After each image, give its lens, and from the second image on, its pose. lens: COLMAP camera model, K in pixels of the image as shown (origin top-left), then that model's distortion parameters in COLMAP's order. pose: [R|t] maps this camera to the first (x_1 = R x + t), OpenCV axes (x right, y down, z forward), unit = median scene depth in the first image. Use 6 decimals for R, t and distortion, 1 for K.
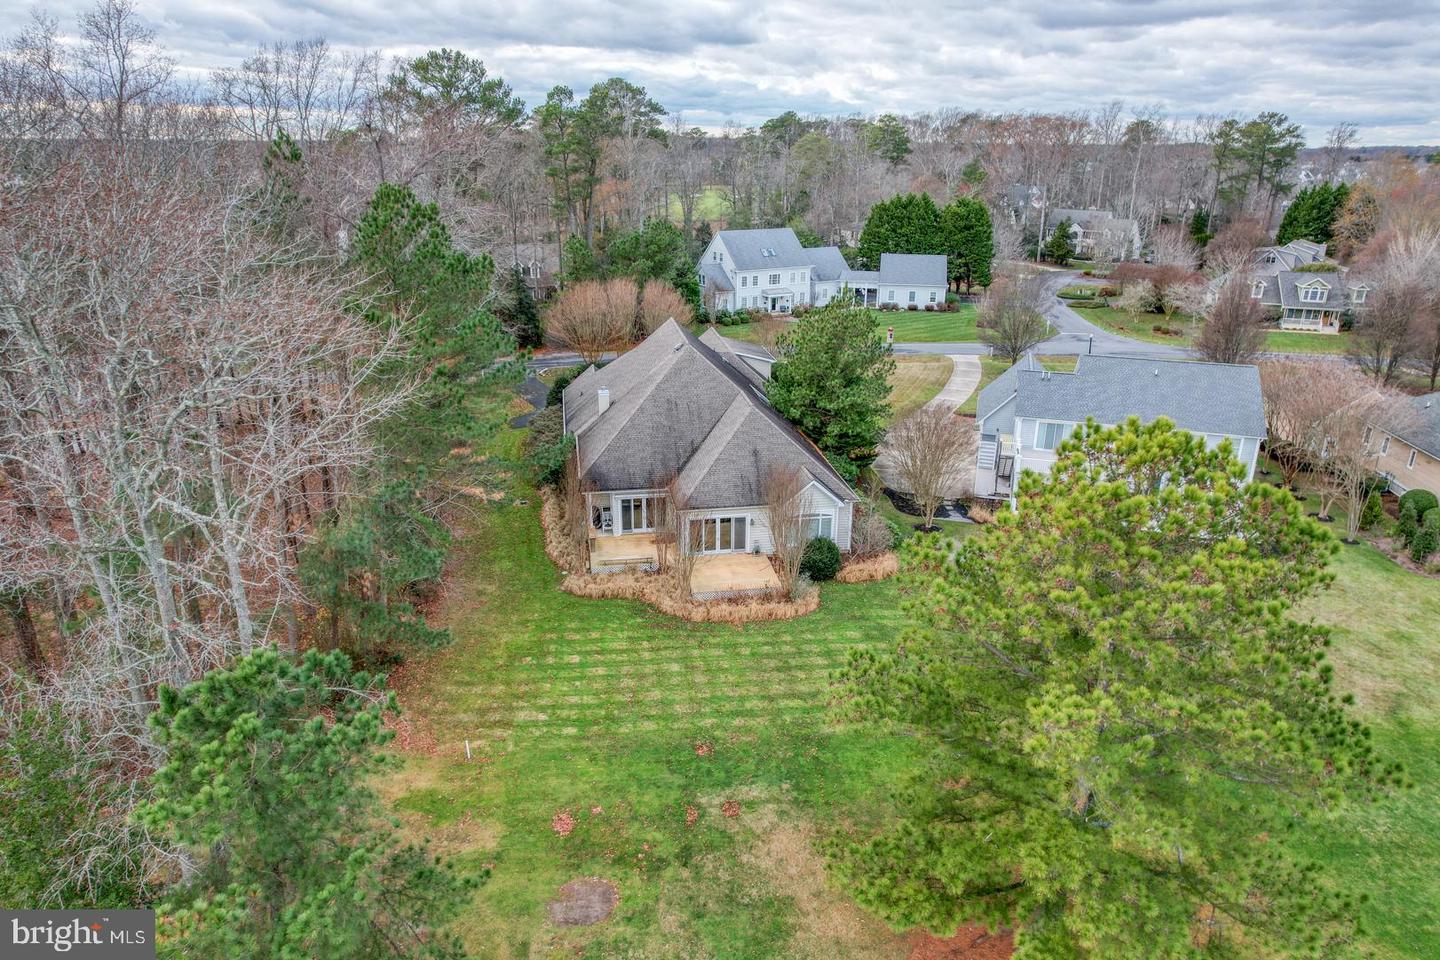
lens RADIAL K [[926.1, 0, 720.0], [0, 926.1, 480.0], [0, 0, 1]] dist [-0.075896, 0.065402]
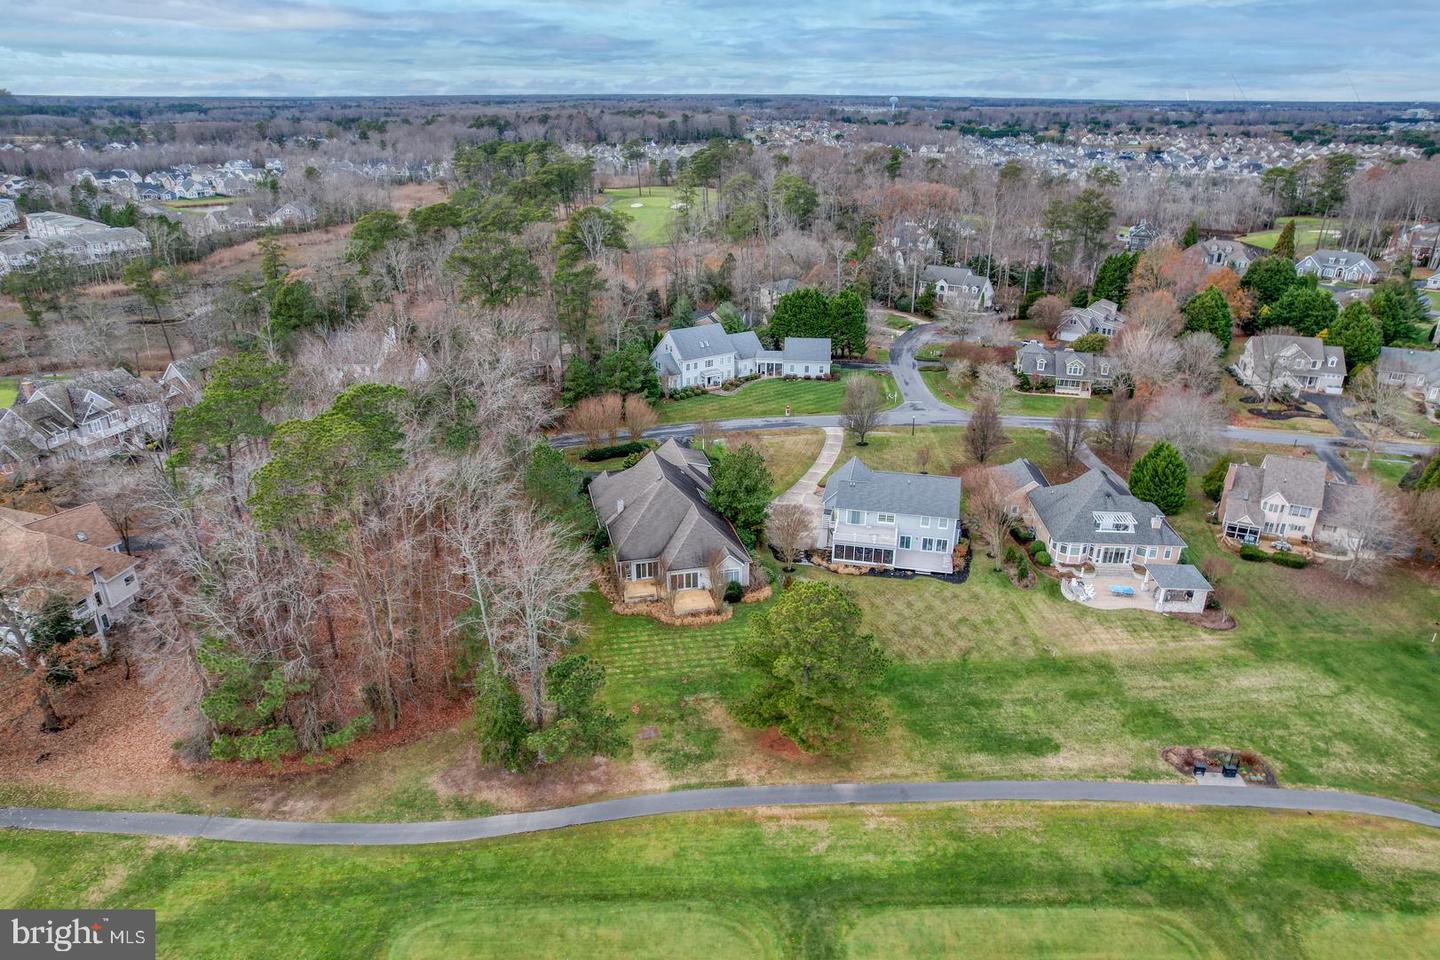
lens RADIAL K [[926.1, 0, 720.0], [0, 926.1, 480.0], [0, 0, 1]] dist [-0.075896, 0.065402]
pose [[0.997621, -0.028050, 0.062968, -0.045203], [0.024847, 0.998385, 0.051093, -0.261495], [-0.064300, -0.049407, 0.996707, -1.022521]]
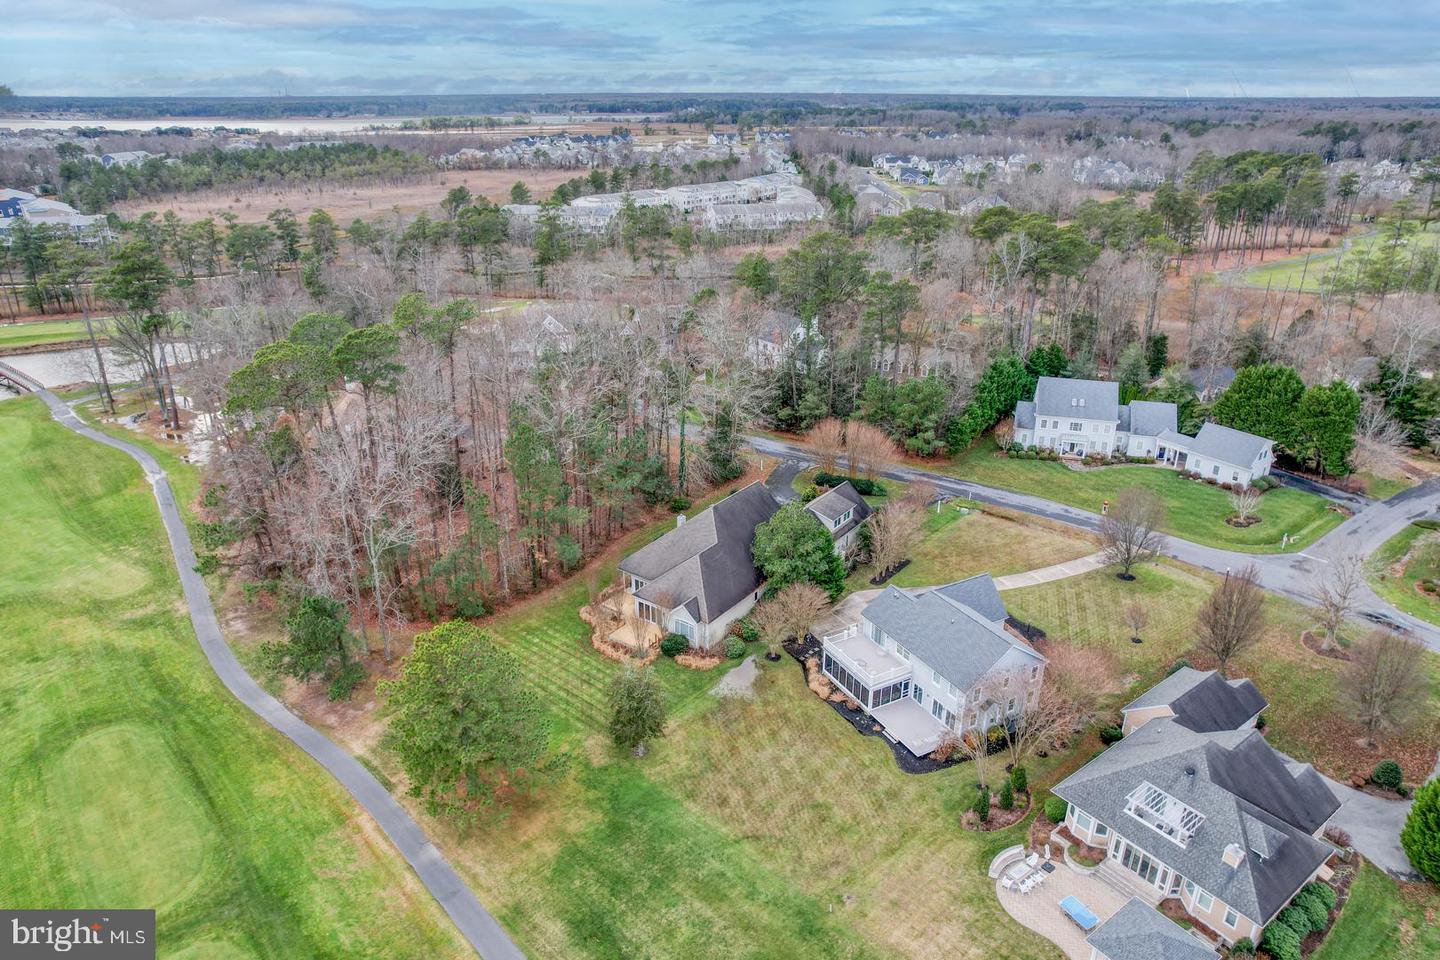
lens RADIAL K [[932.5, 0, 720.0], [0, 932.5, 480.0], [0, 0, 1]] dist [-0.046329, 0.002289]
pose [[0.698347, 0.270889, -0.662519, 1.254419], [-0.240541, 0.960603, 0.139219, -0.491589], [0.674130, 0.062140, 0.735994, -0.330911]]
